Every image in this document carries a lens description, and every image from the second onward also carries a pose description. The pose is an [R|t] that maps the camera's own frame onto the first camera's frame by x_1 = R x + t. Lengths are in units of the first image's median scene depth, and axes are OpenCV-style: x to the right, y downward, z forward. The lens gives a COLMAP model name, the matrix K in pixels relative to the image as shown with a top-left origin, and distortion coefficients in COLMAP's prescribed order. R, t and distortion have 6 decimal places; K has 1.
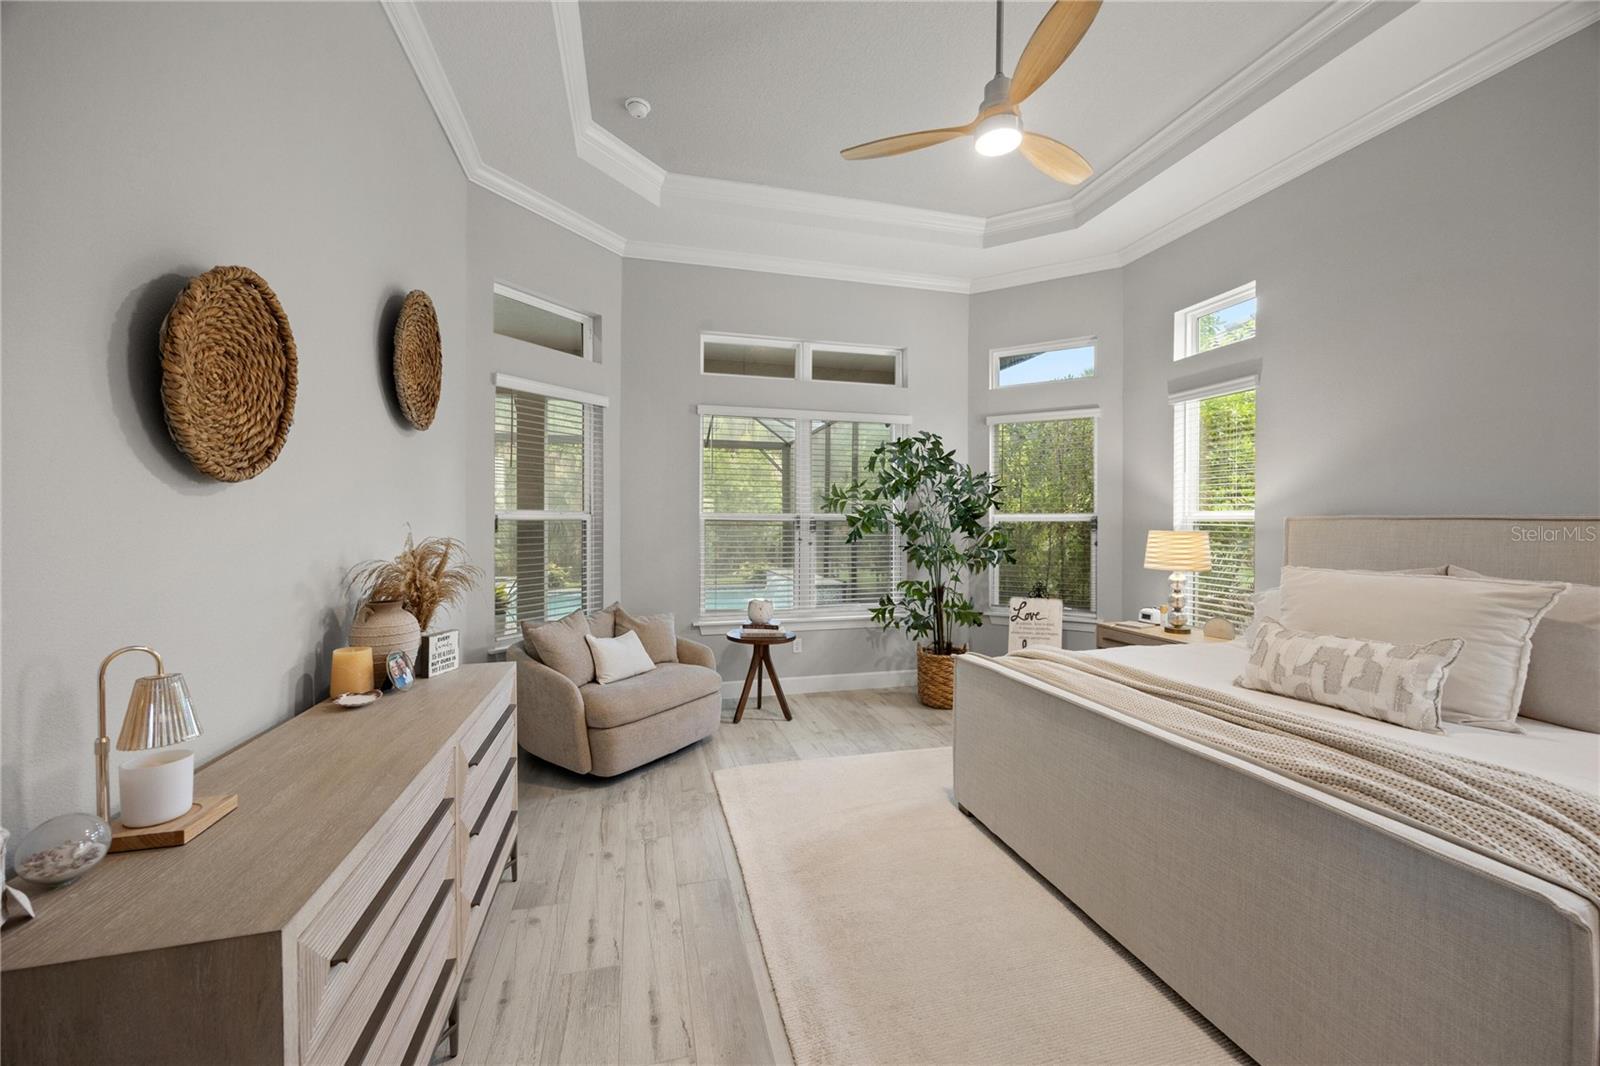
lens RADIAL K [[617.0, 0, 801.0], [0, 617.0, 521.1], [0, 0, 1]] dist [-0.000281, -0.000086]
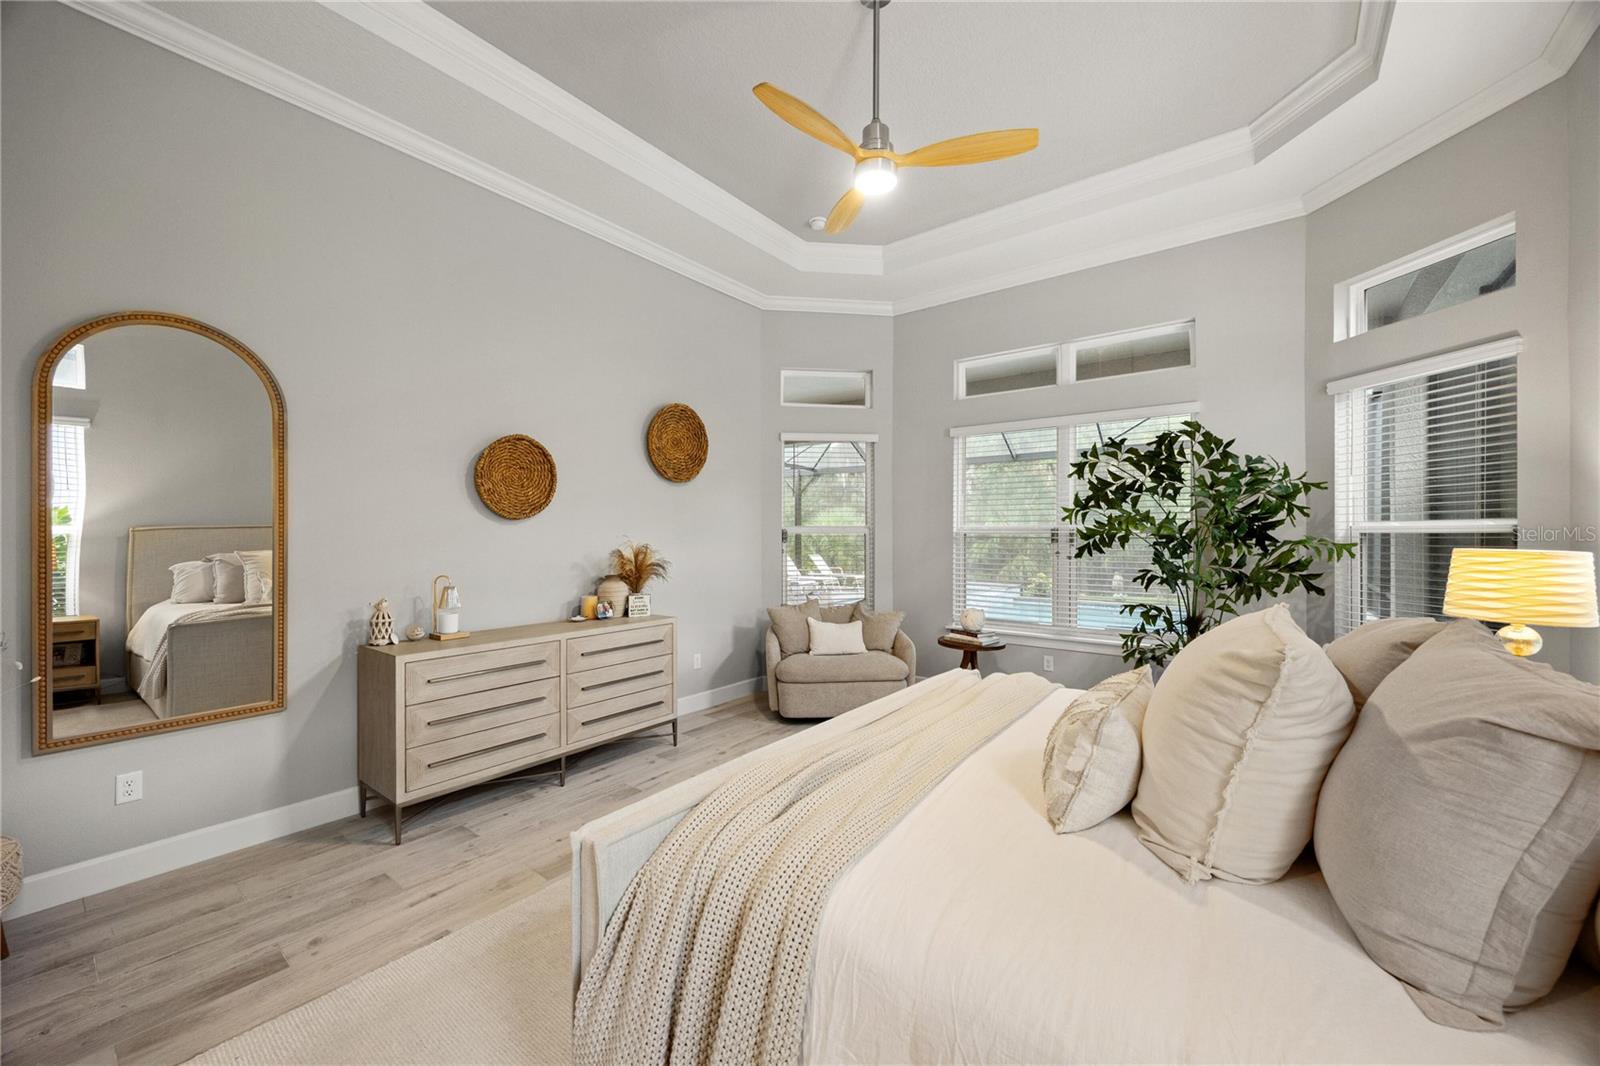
lens RADIAL K [[603.7, 0, 800.0], [0, 603.7, 533.0], [0, 0, 1]] dist [-0.000294, 0.000014]
pose [[0.613188, -0.003763, -0.789928, 0.537400], [0.002206, 0.999993, -0.003052, 0.000748], [0.789934, 0.000129, 0.613192, 0.126596]]
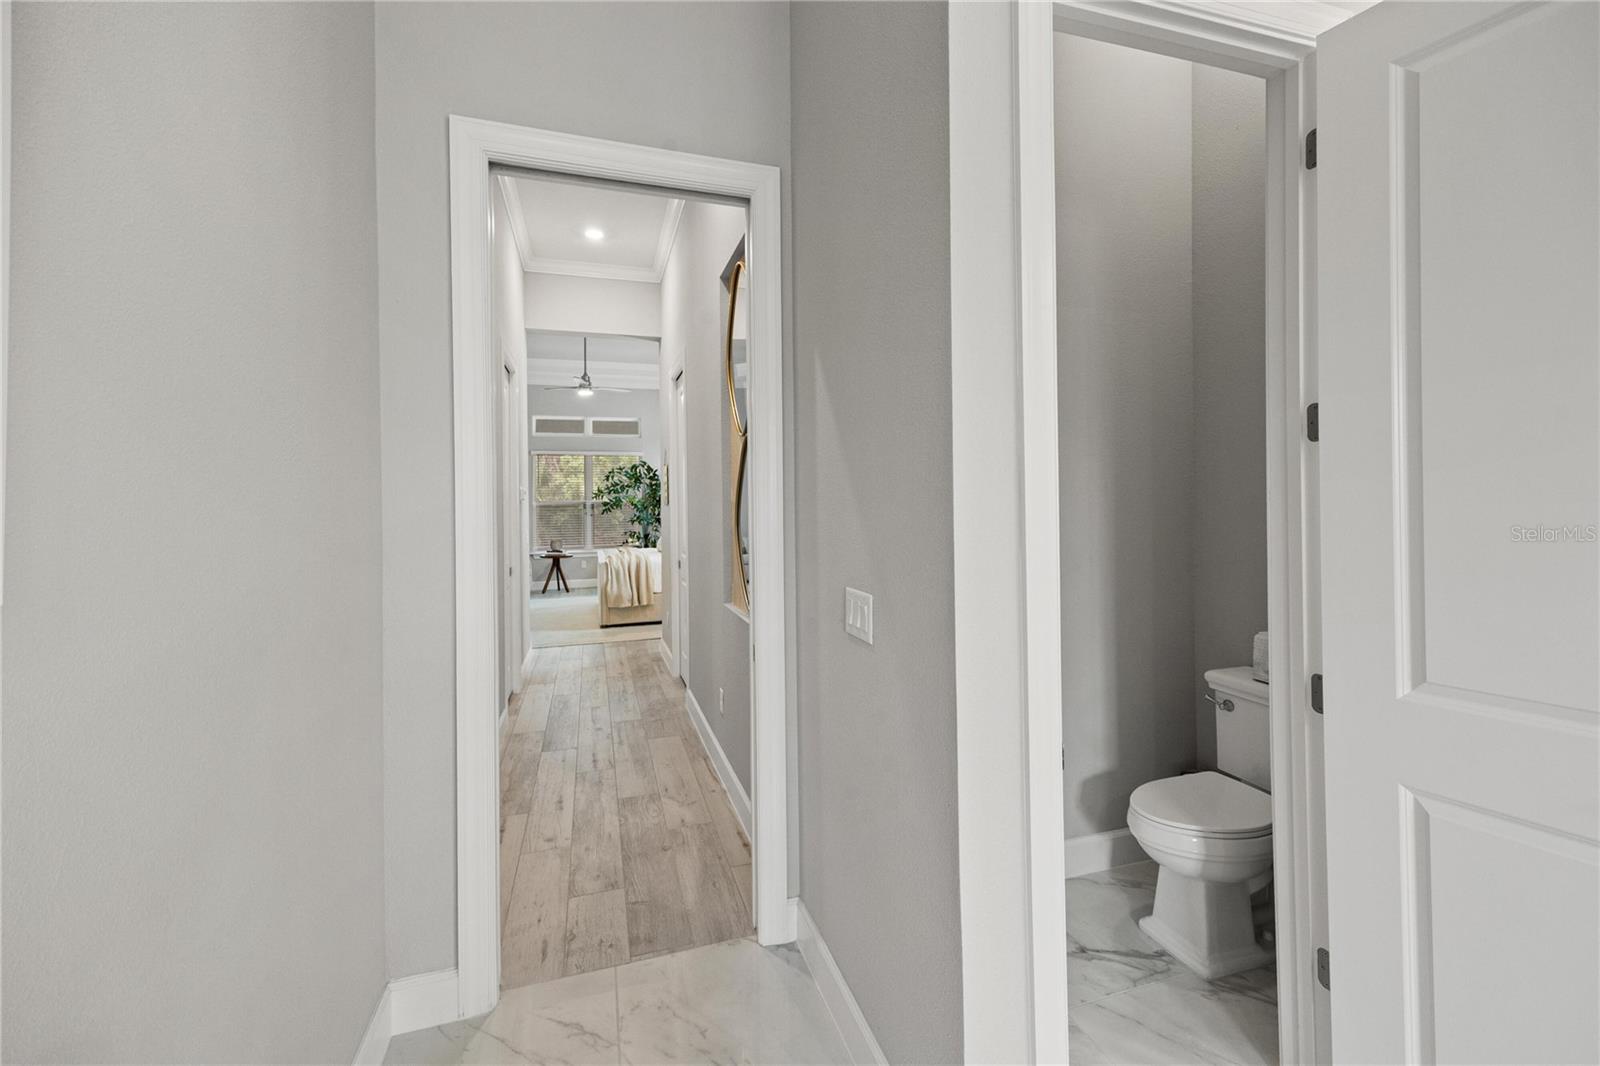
lens RADIAL K [[661.4, 0, 797.0], [0, 661.4, 512.5], [0, 0, 1]] dist [0.000043, -0.000001]
pose [[0.999228, -0.004582, 0.039006, 0.673073], [0.003774, 0.999777, 0.020758, -0.015231], [-0.039093, -0.020595, 0.999023, -1.347343]]
